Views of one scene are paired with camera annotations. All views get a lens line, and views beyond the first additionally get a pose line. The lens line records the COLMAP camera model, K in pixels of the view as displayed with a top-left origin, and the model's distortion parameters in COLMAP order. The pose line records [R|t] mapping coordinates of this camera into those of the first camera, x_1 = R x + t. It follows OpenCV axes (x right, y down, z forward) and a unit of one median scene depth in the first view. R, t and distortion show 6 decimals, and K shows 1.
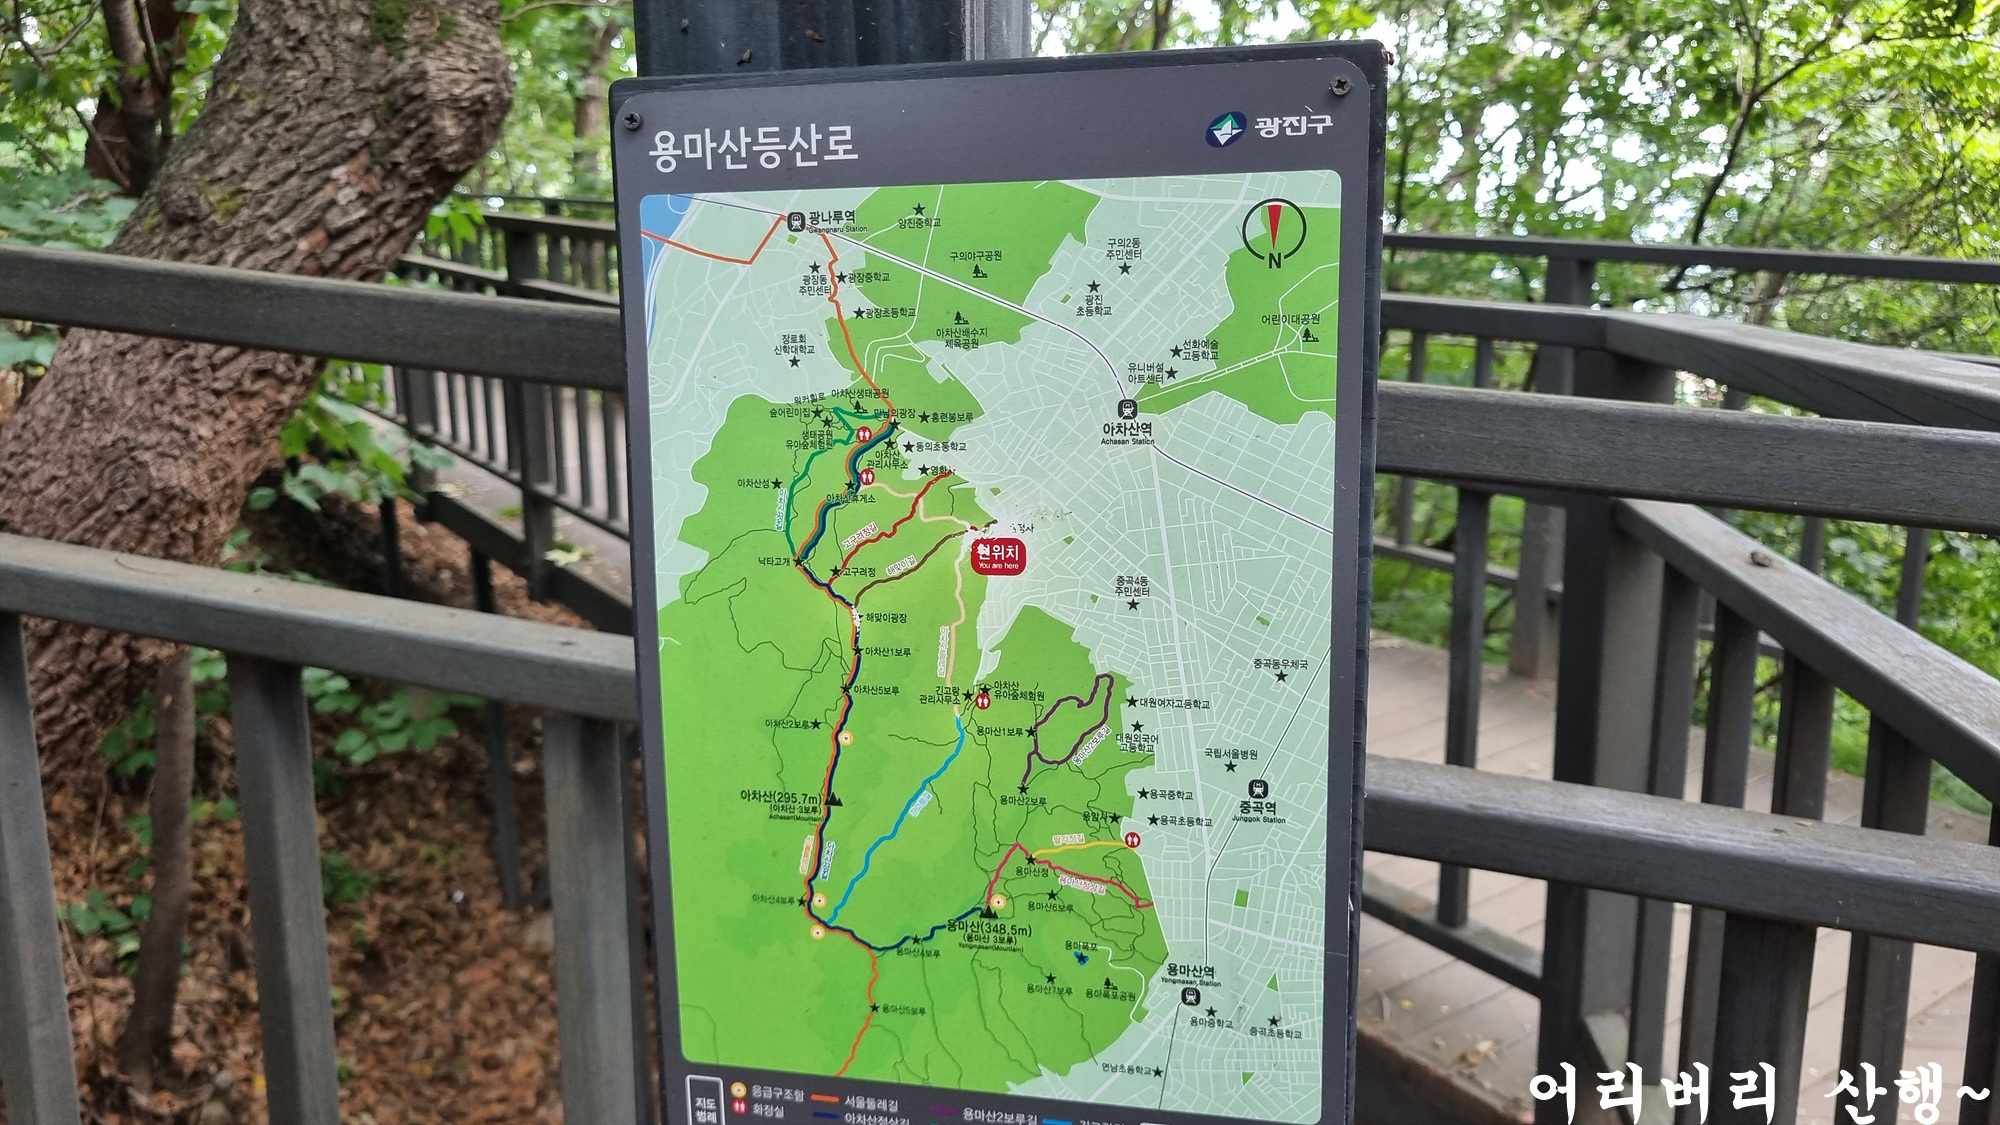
lens RADIAL K [[1503.5, 0, 1002.6], [0, 1503.5, 595.1], [0, 0, 1]] dist [0.021750, -0.000935]
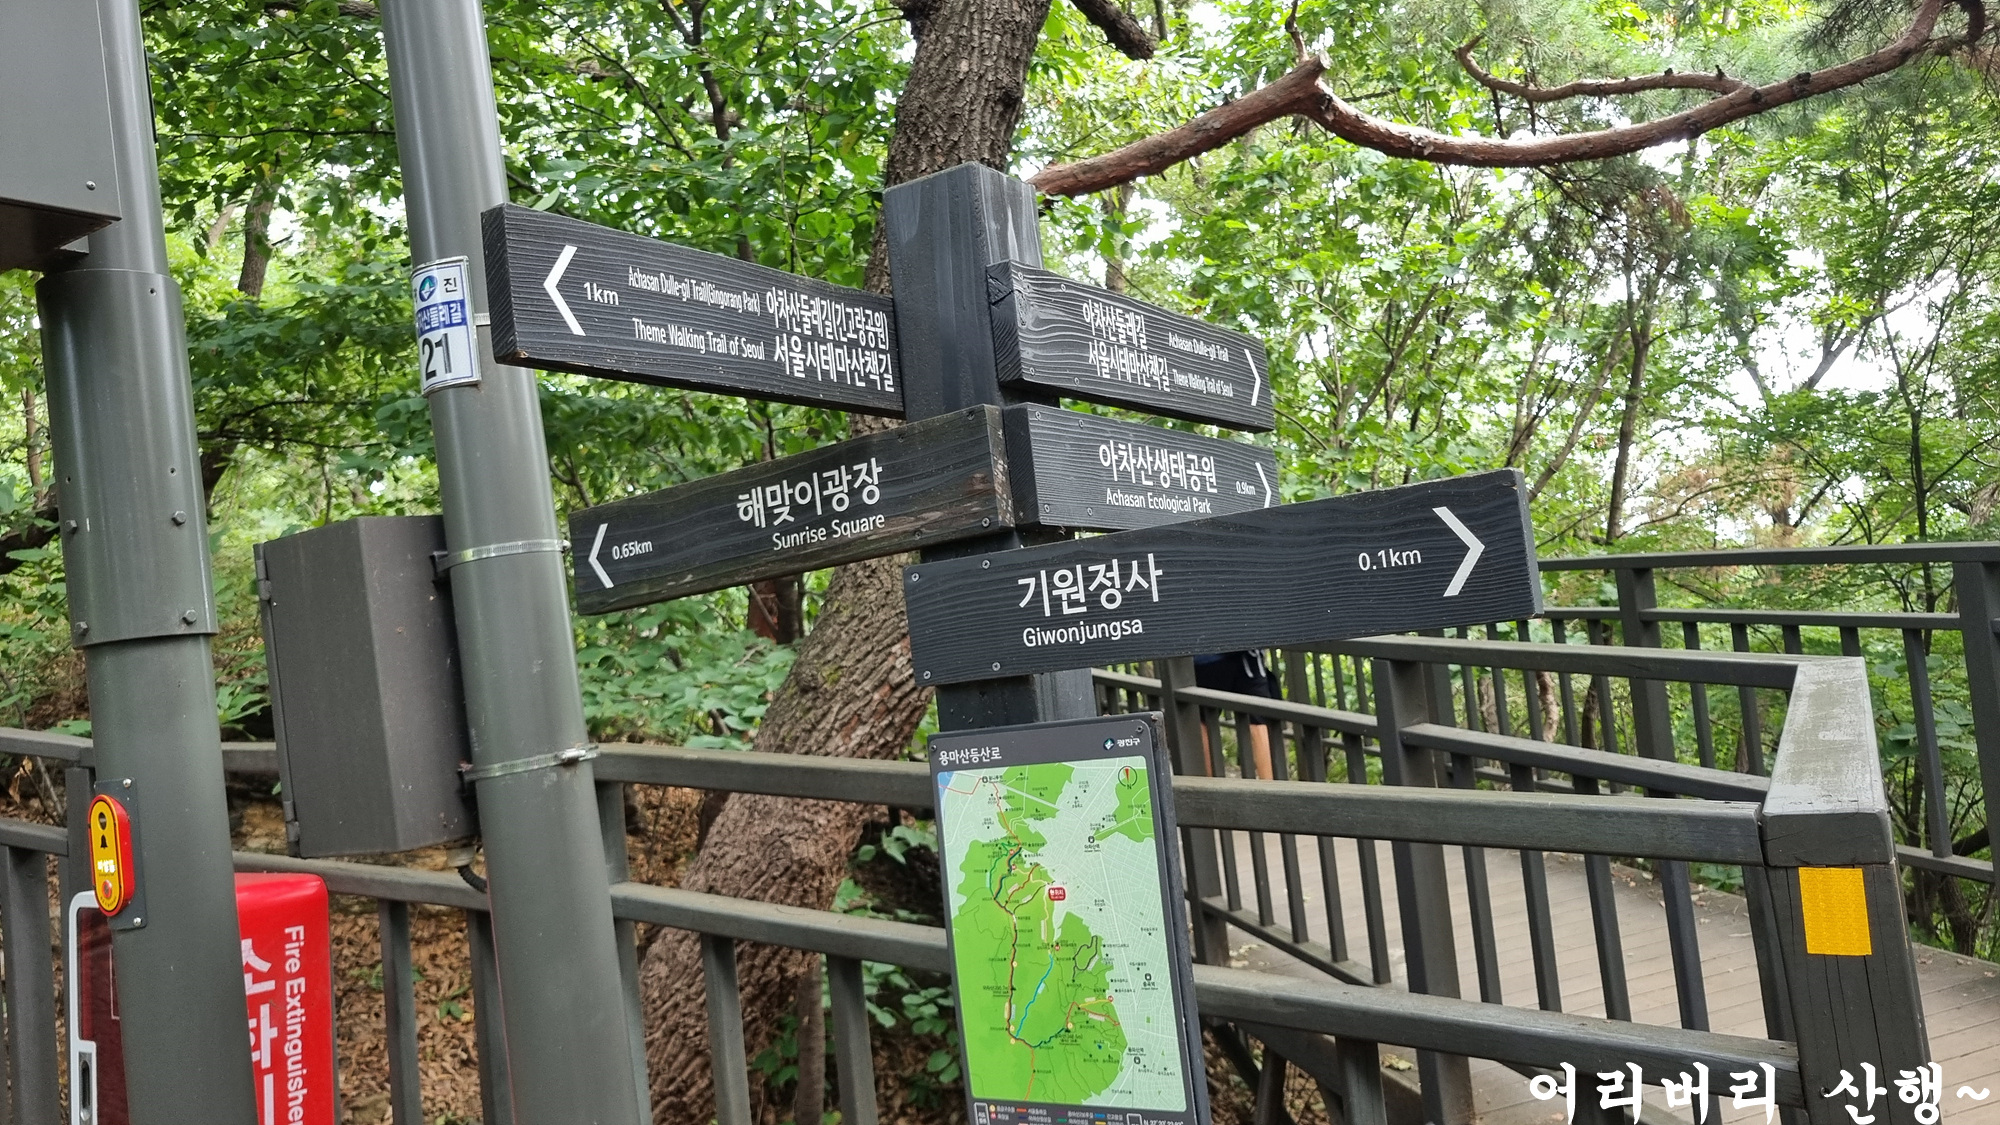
lens RADIAL K [[1503.5, 0, 1002.6], [0, 1503.5, 595.1], [0, 0, 1]] dist [0.021750, -0.000935]
pose [[0.928771, -0.115905, -0.352065, 0.222960], [0.039329, 0.975305, -0.217331, 0.008432], [0.368561, 0.188005, 0.910394, -0.394903]]
